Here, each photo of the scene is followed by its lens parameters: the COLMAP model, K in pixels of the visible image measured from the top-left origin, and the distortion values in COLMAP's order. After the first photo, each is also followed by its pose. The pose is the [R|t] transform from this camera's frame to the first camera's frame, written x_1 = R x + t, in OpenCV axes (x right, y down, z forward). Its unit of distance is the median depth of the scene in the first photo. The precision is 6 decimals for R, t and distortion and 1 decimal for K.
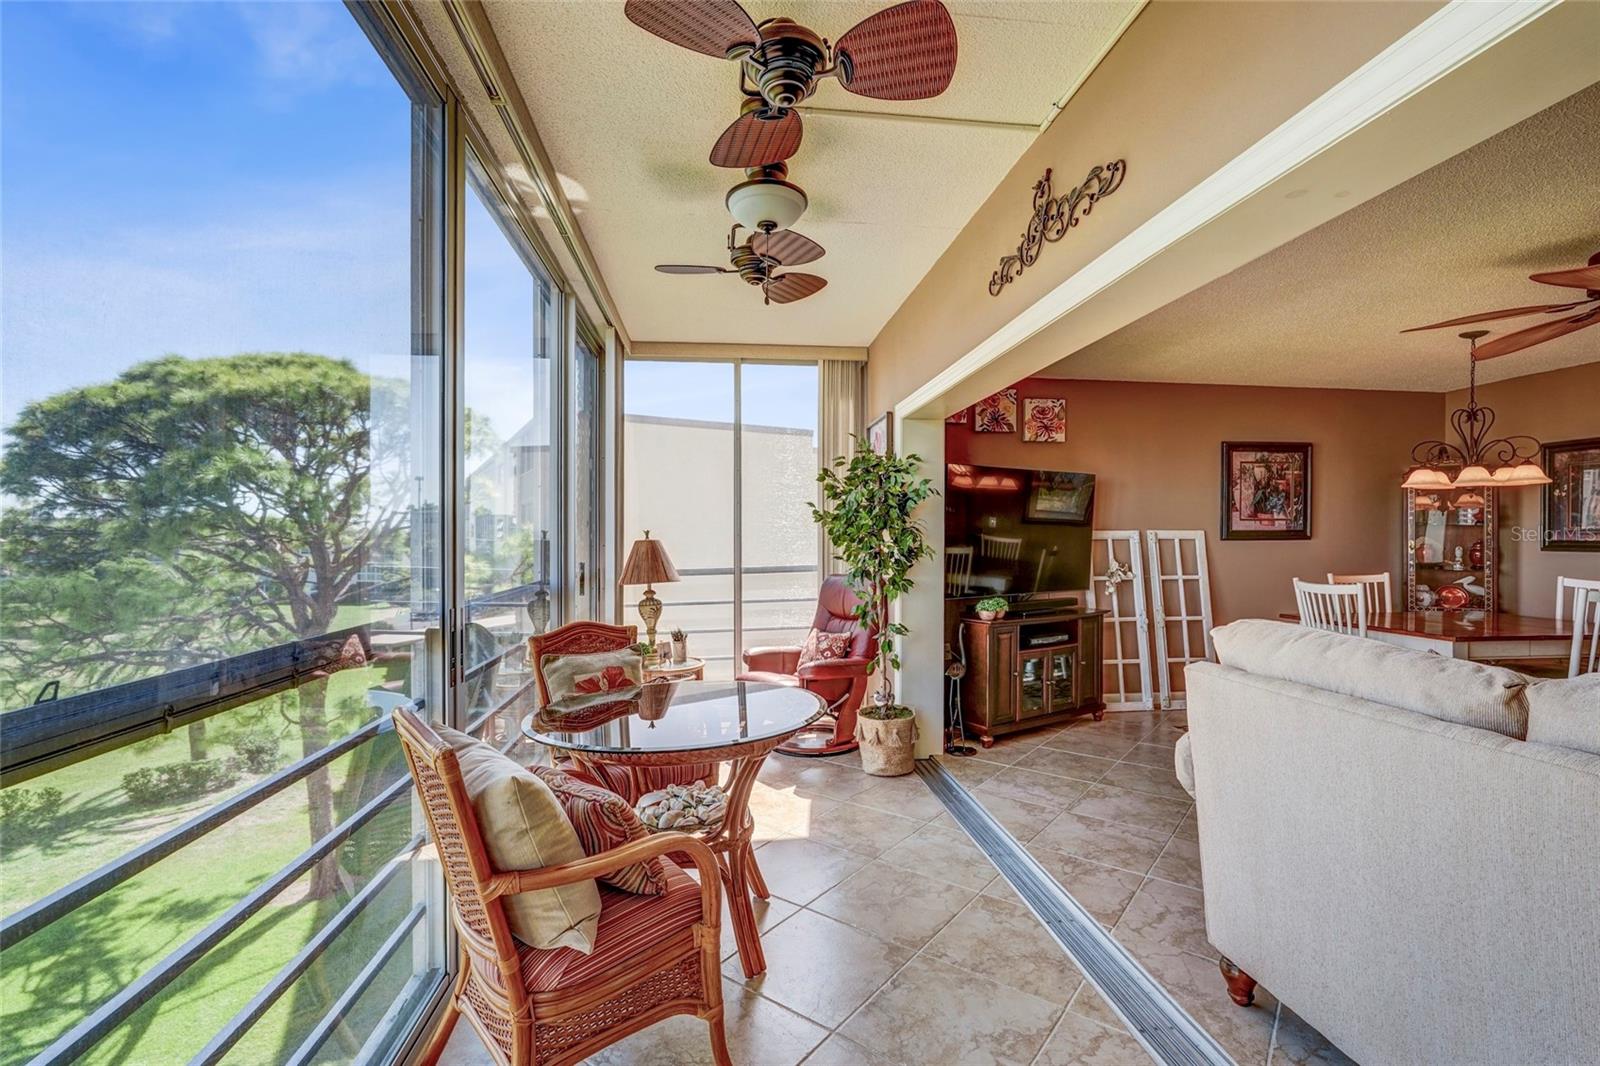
lens RADIAL K [[717.2, 0, 801.4], [0, 717.2, 540.6], [0, 0, 1]] dist [-0.020964, 0.013107]
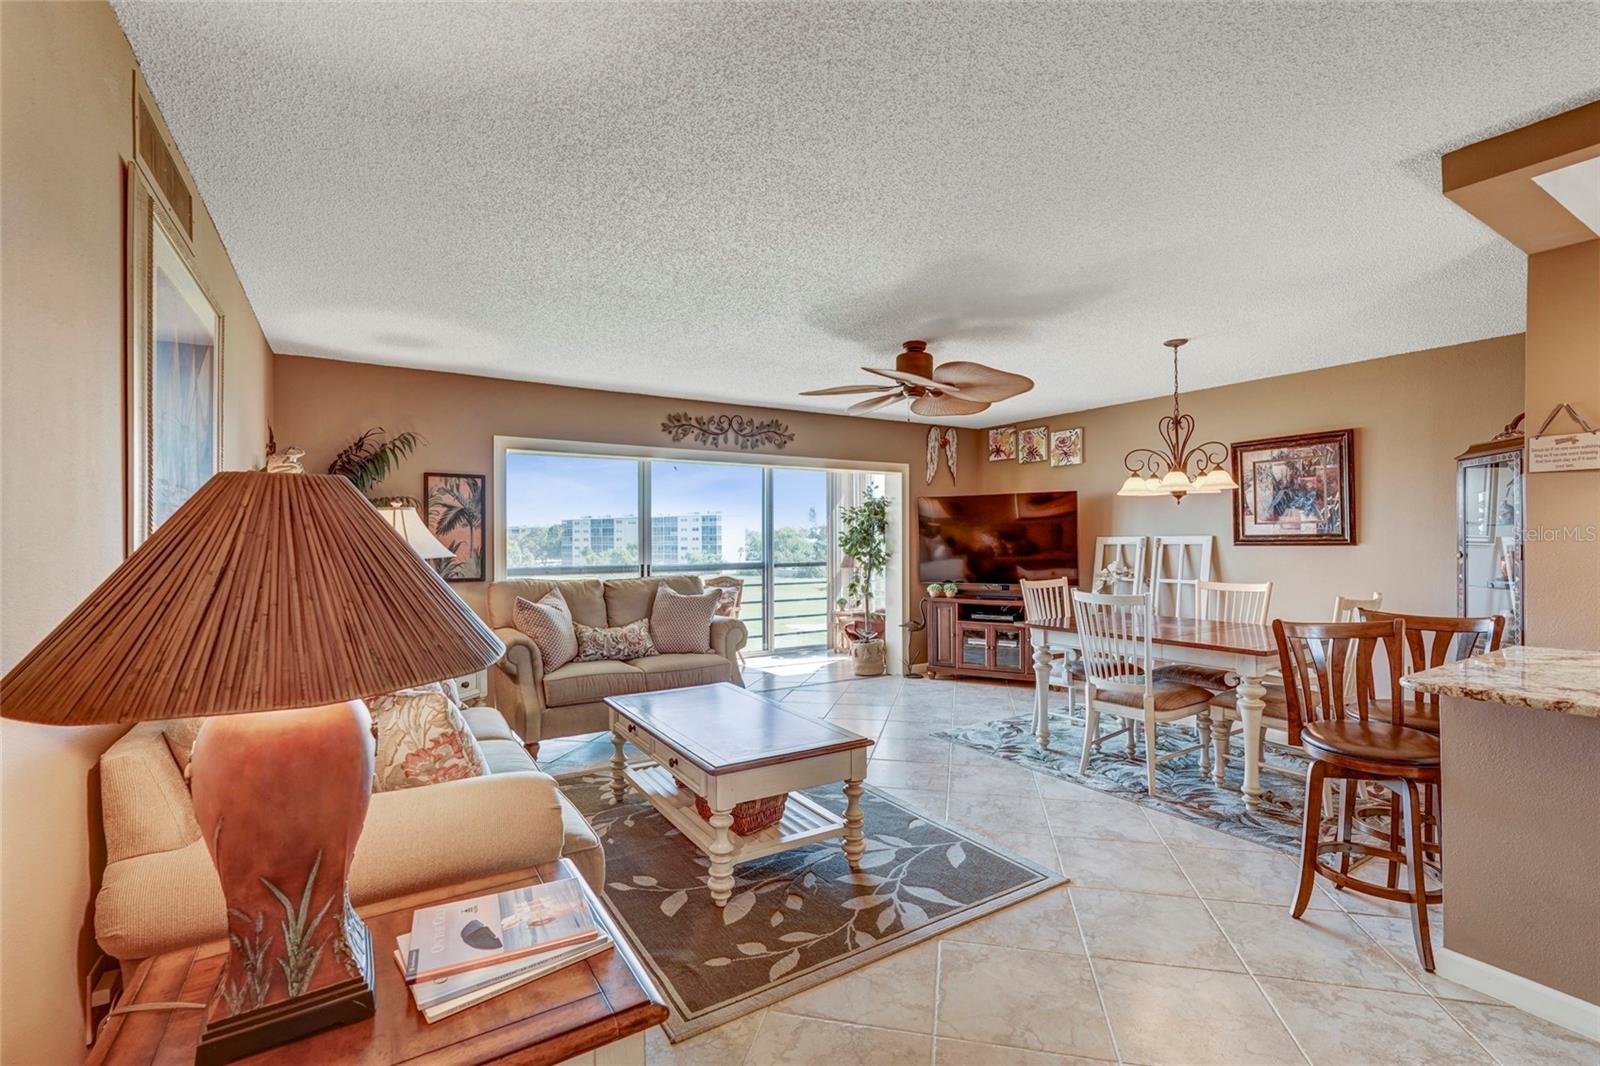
lens RADIAL K [[709.8, 0, 798.6], [0, 709.8, 539.5], [0, 0, 1]] dist [-0.005225, 0.001445]
pose [[0.431699, -0.002773, -0.902013, 1.238195], [0.000659, 0.999996, -0.002758, -0.006491], [0.902017, 0.000596, 0.431700, 0.058226]]
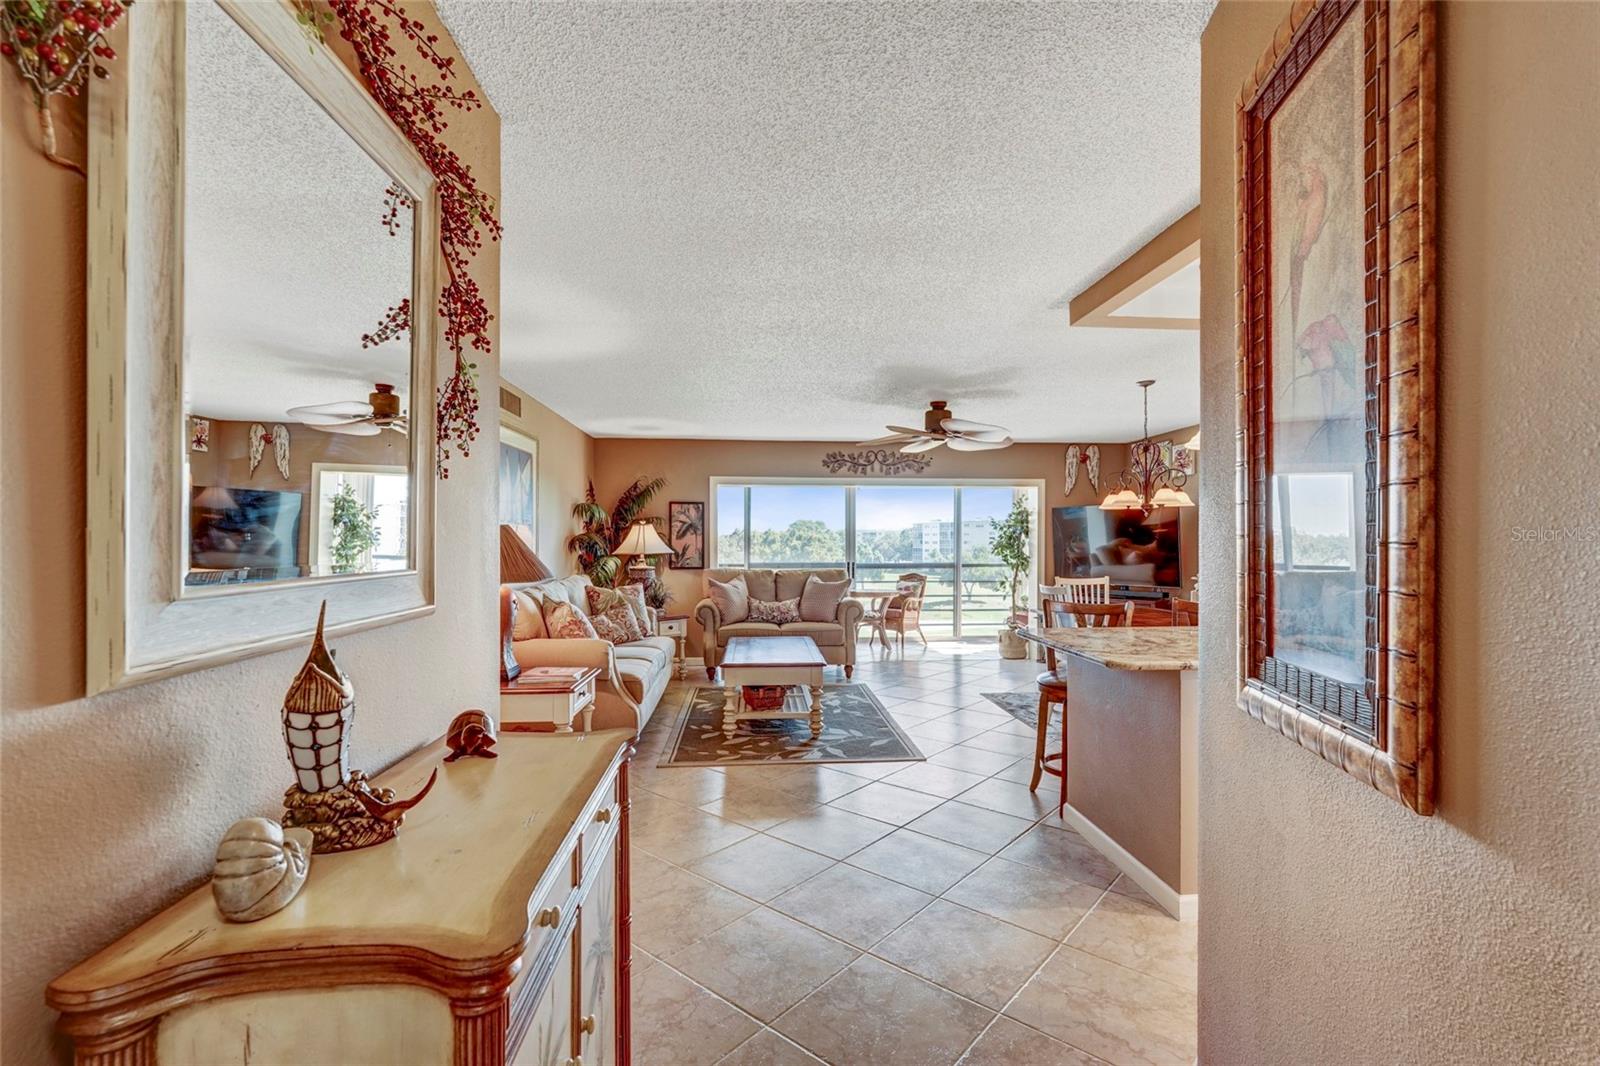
lens RADIAL K [[709.8, 0, 798.6], [0, 709.8, 539.5], [0, 0, 1]] dist [-0.005225, 0.001445]
pose [[-0.041406, -0.005931, -0.999125, 1.678576], [-0.004977, 0.999971, -0.005730, -0.008467], [0.999130, 0.004736, -0.041435, 0.341709]]
